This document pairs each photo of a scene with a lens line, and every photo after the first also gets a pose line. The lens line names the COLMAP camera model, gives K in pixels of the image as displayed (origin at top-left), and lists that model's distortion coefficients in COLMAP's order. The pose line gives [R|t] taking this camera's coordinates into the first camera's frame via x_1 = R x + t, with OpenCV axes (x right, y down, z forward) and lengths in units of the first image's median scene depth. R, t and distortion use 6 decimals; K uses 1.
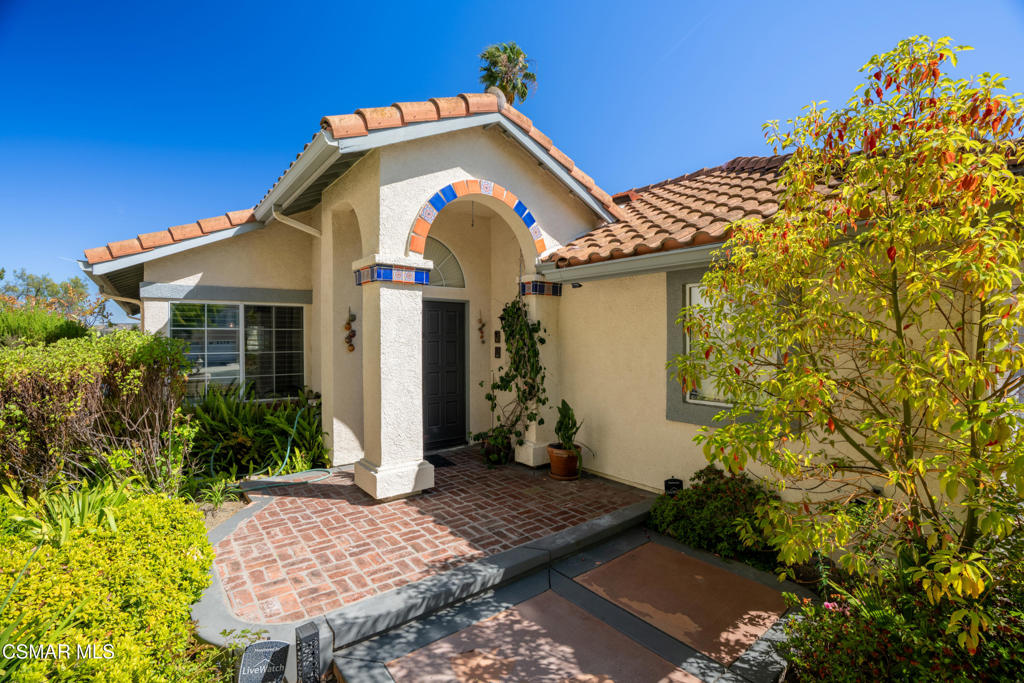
lens RADIAL K [[474.5, 0, 510.2], [0, 474.5, 342.8], [0, 0, 1]] dist [-0.000768, 0.001048]
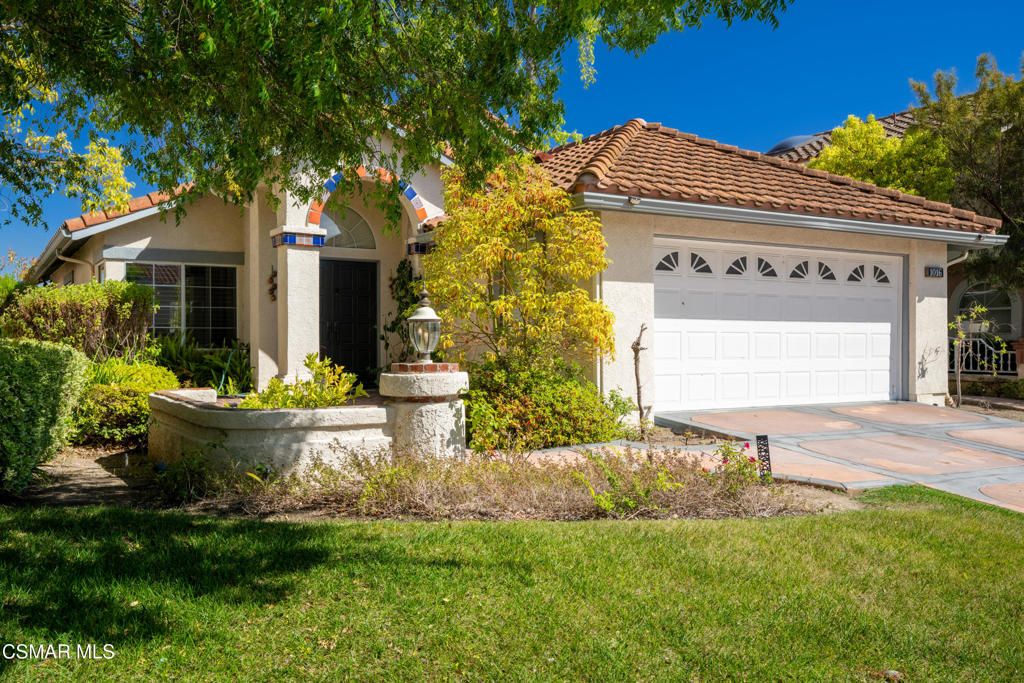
lens RADIAL K [[872.8, 0, 513.4], [0, 872.8, 334.3], [0, 0, 1]] dist [0.108661, 0.003864]
pose [[0.993802, -0.001264, -0.111158, 0.537521], [-0.000779, 0.999832, -0.018331, 0.145493], [0.111162, 0.018304, 0.993634, -1.197951]]
